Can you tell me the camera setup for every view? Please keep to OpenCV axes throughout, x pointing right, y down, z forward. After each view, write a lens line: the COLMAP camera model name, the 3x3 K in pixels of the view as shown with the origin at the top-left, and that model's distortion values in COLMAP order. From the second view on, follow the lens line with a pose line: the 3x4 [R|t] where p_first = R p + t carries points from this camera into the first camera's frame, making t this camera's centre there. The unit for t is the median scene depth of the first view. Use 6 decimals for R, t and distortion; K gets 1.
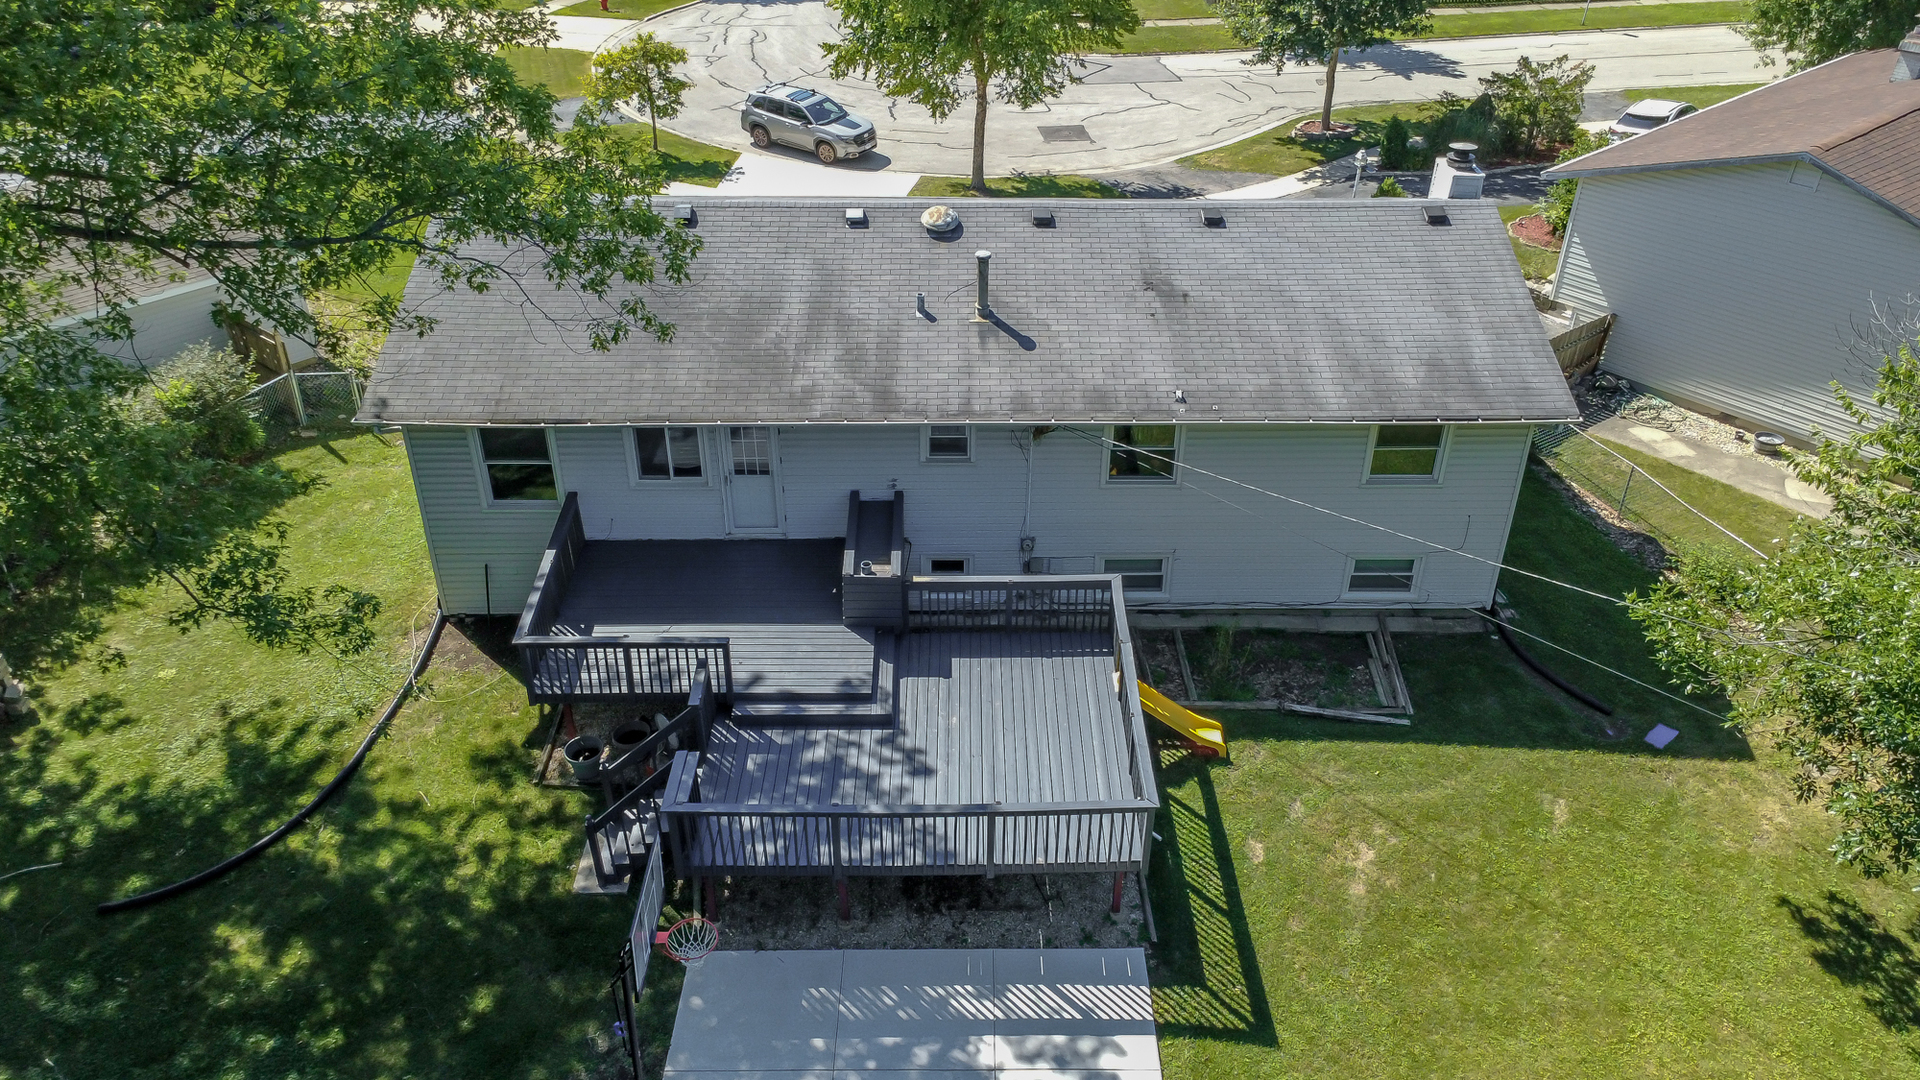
lens RADIAL K [[1262.9, 0, 960.0], [0, 1262.9, 540.0], [0, 0, 1]] dist [0.044517, 0.000156]
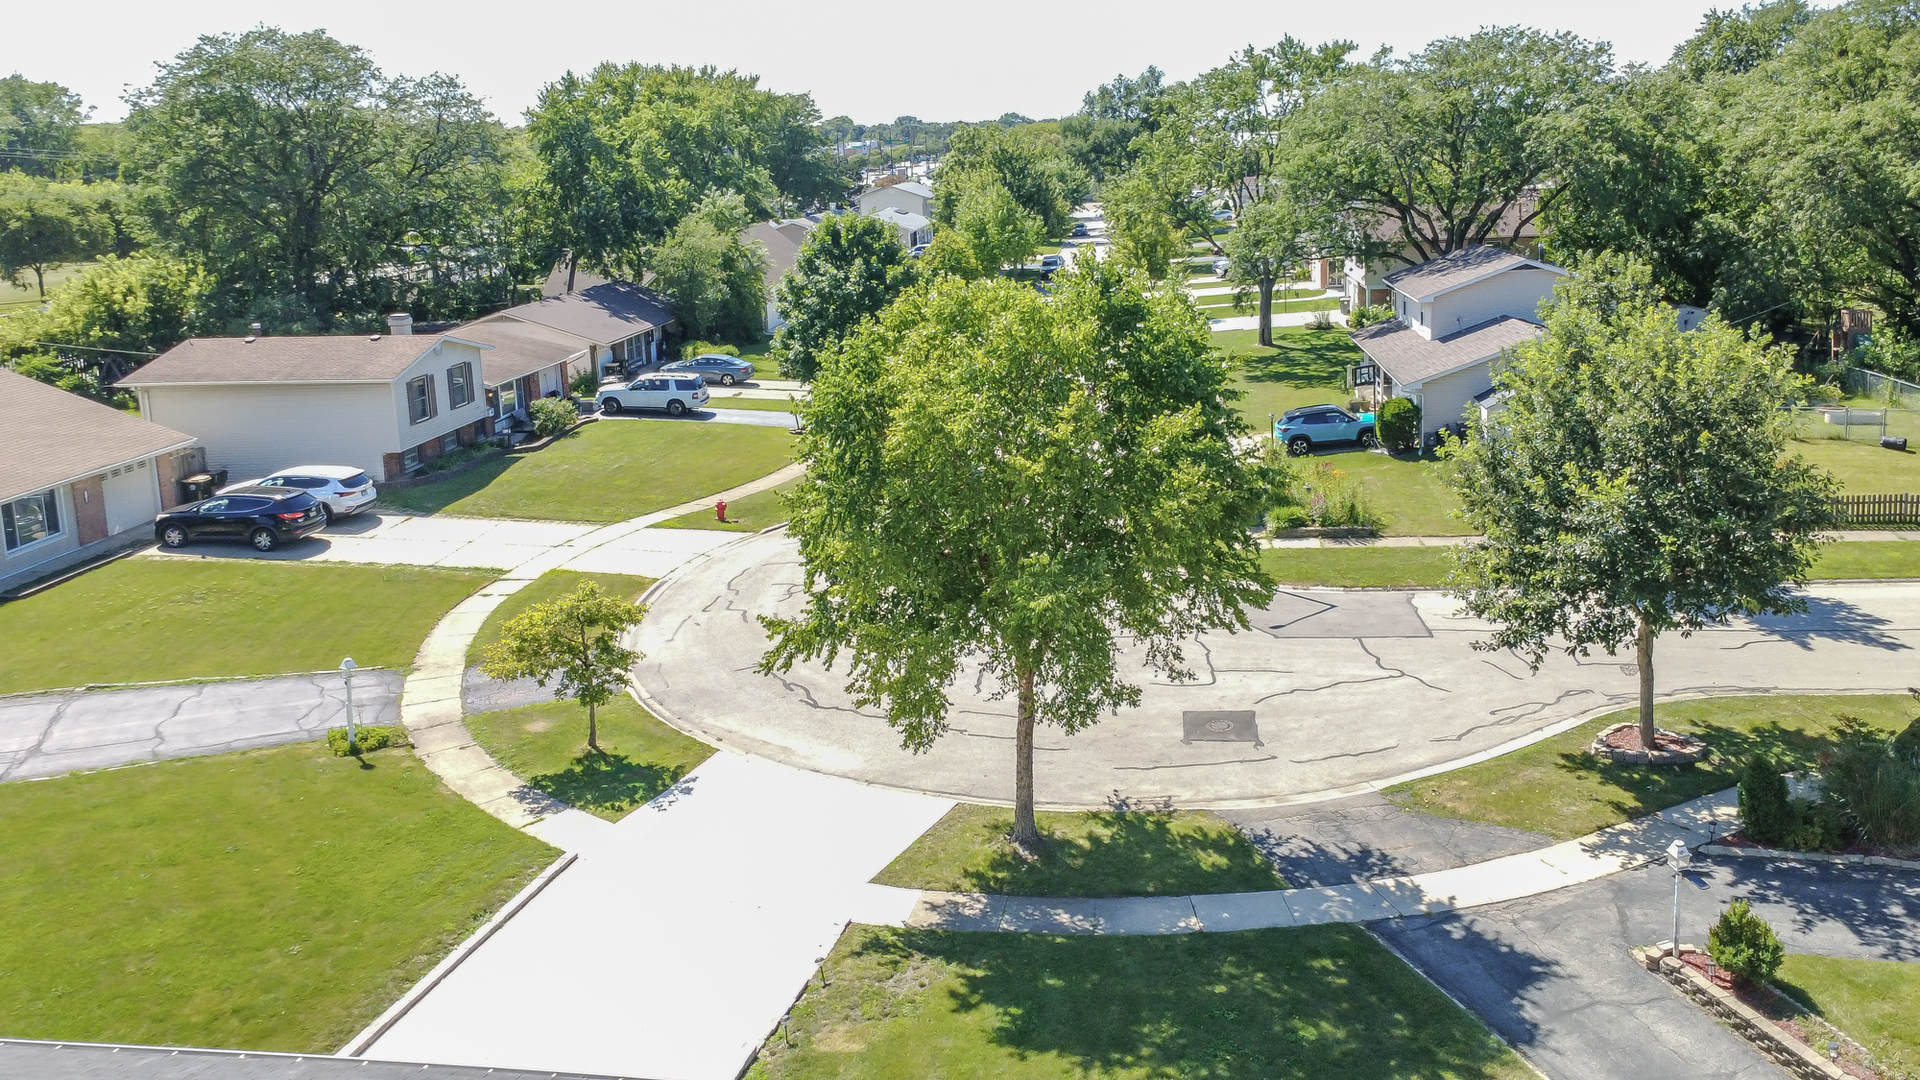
lens RADIAL K [[1586.7, 0, 960.0], [0, 1586.7, 540.0], [0, 0, 1]] dist [0.002939, 0.000511]
pose [[0.980387, -0.005922, -0.196994, 0.122836], [-0.064019, 0.935775, -0.346736, -0.139042], [0.186396, 0.352547, 0.917043, 0.246294]]
